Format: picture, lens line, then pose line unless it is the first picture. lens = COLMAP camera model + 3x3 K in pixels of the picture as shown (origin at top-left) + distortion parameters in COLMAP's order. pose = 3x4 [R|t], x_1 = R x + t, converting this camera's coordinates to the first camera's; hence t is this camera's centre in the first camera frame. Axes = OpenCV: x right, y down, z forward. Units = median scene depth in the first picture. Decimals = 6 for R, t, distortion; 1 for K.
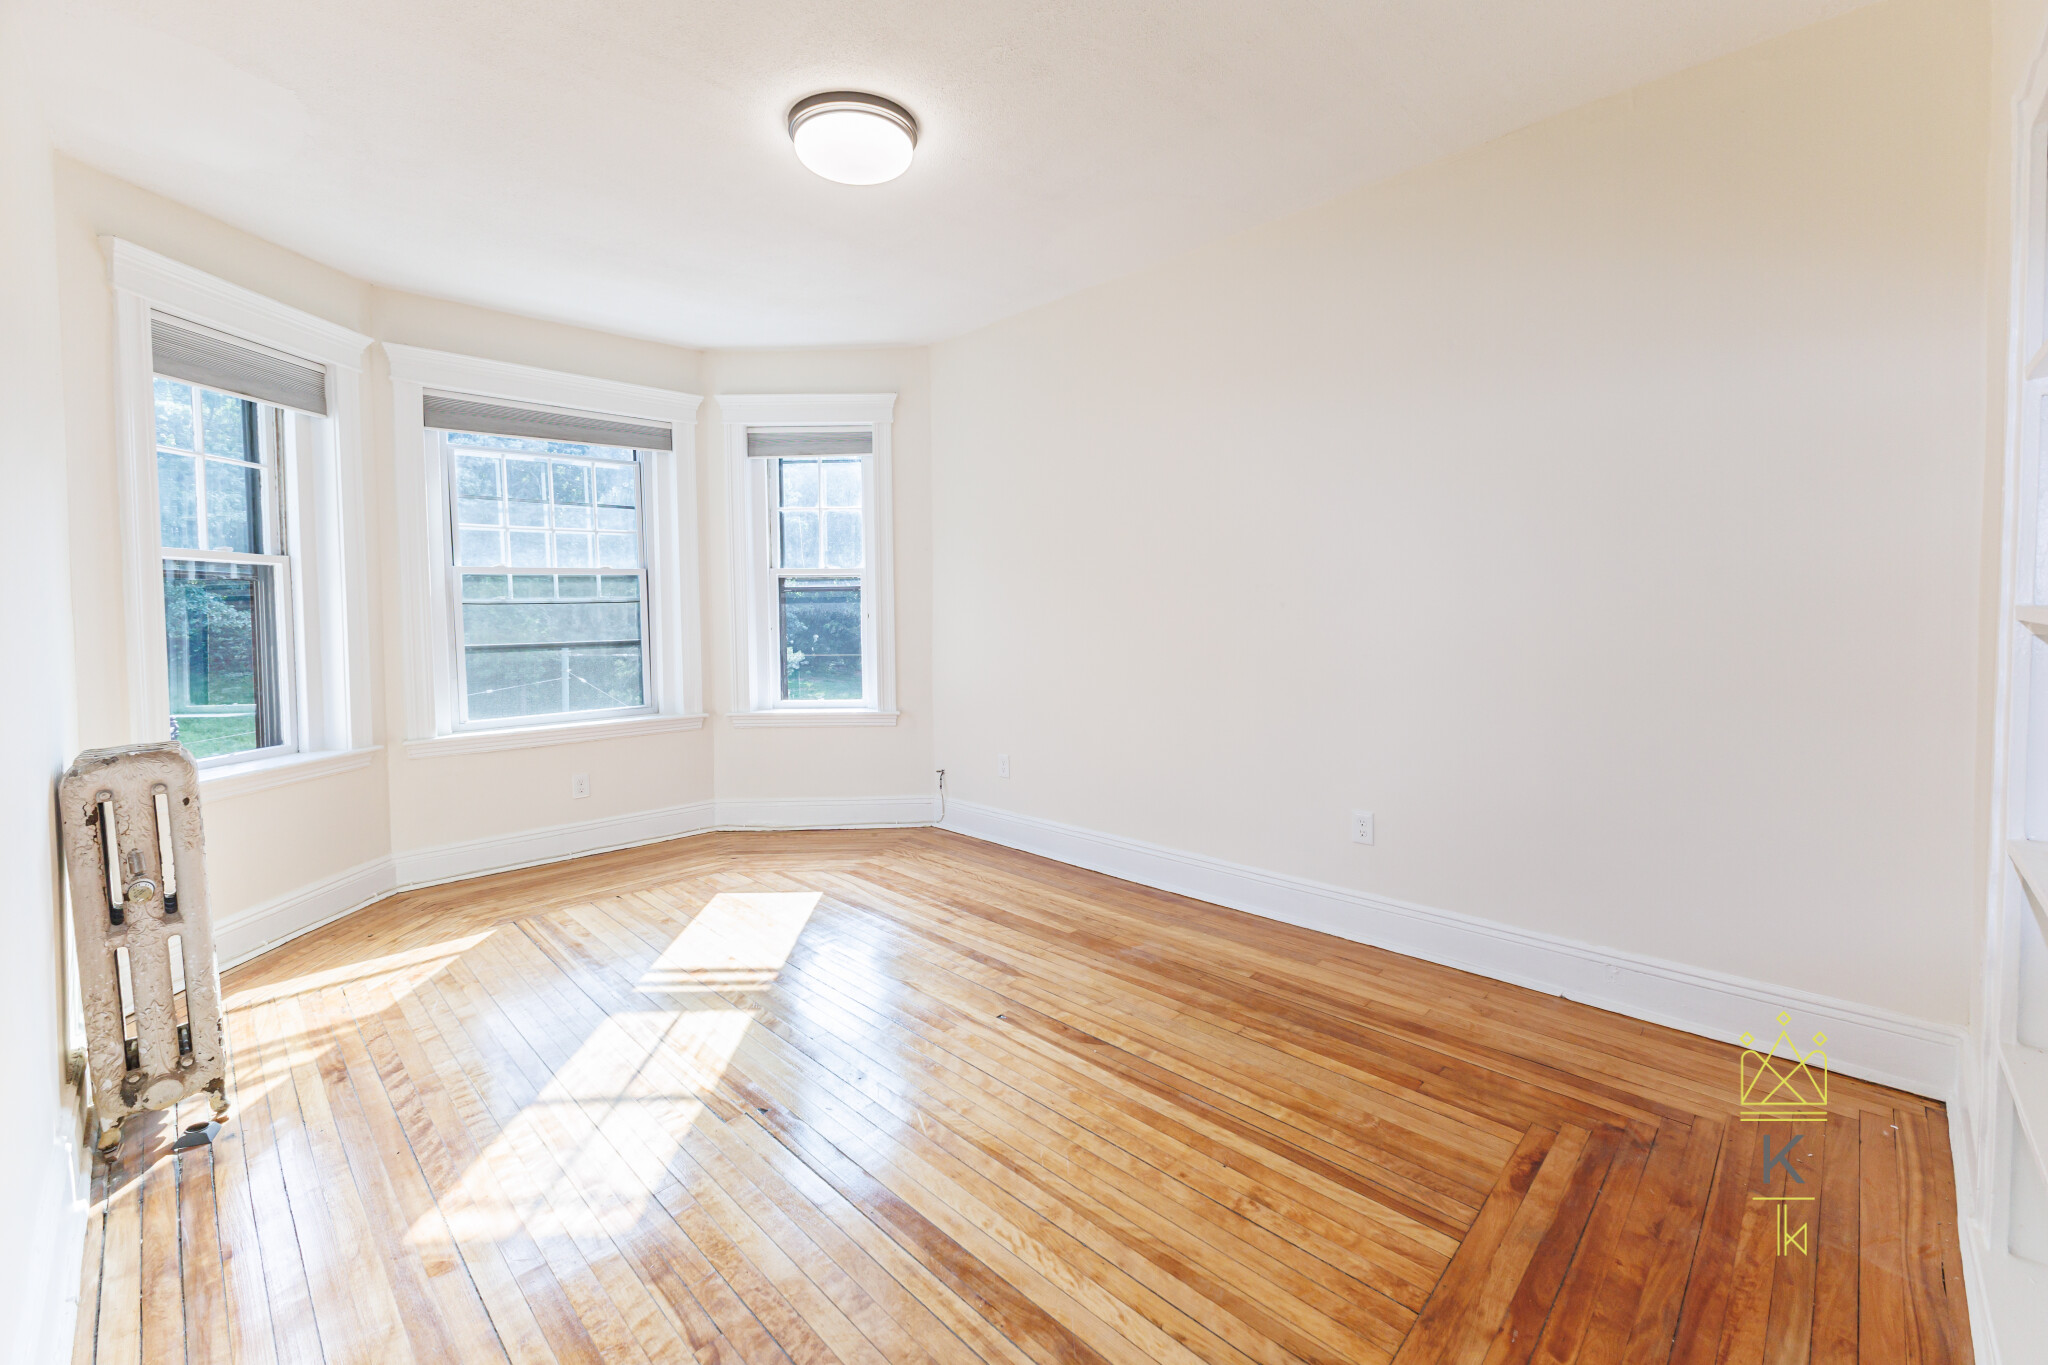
lens RADIAL K [[863.5, 0, 1024.0], [0, 863.5, 682.5], [0, 0, 1]] dist [-0.001663, 0.007679]
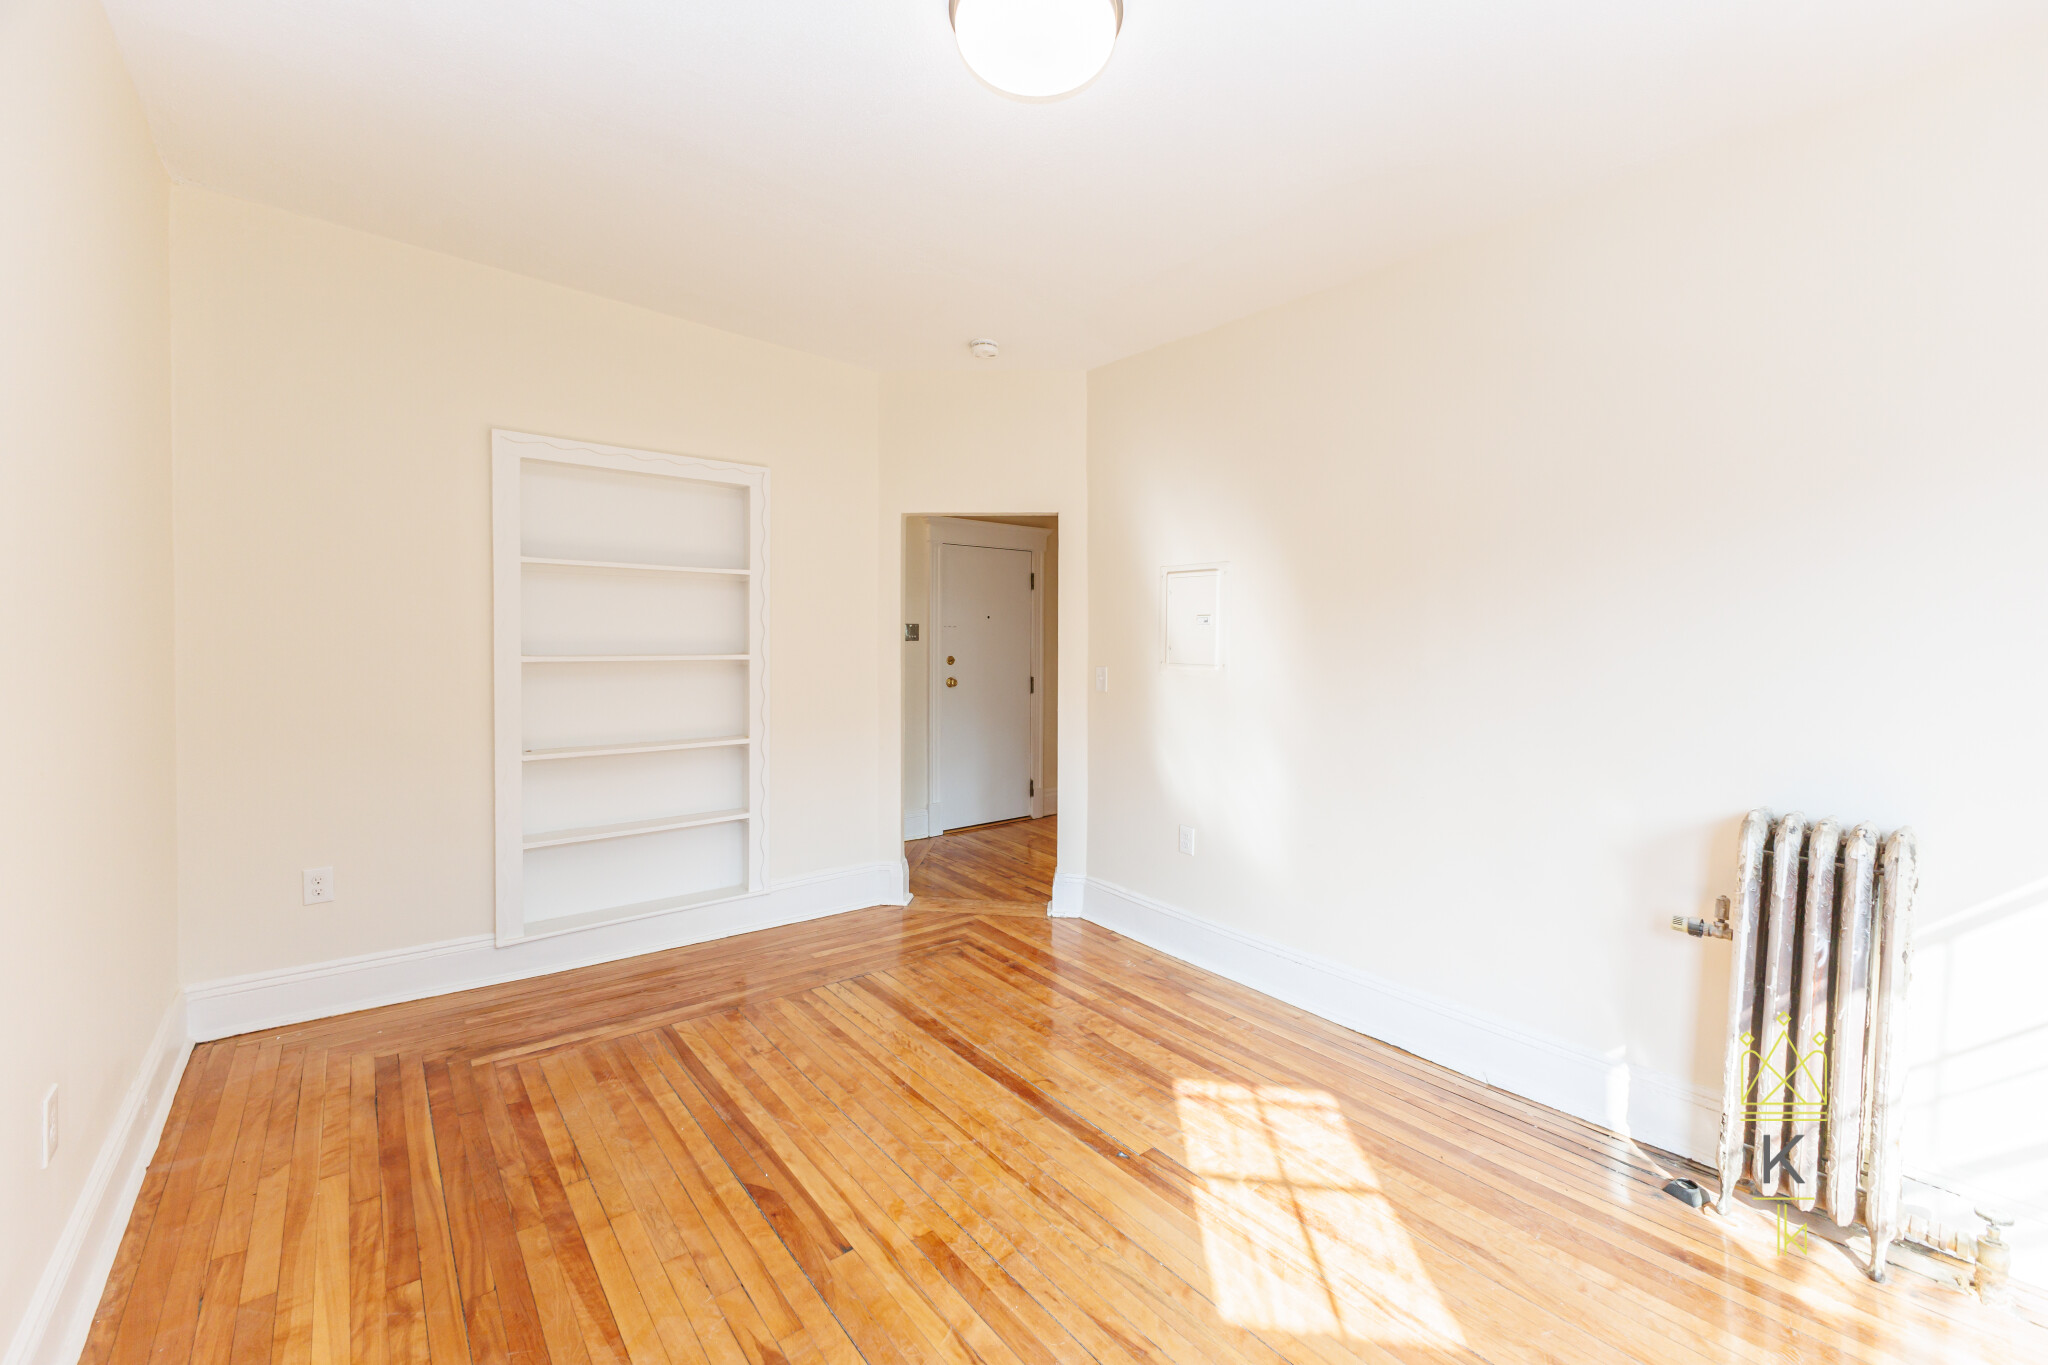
lens RADIAL K [[813.4, 0, 1024.0], [0, 813.4, 682.5], [0, 0, 1]] dist [0.001579, -0.003725]
pose [[-0.993910, 0.001680, 0.110186, -0.288408], [0.017941, 0.989011, 0.146748, -0.194285], [-0.108729, 0.147831, -0.983018, 1.846540]]
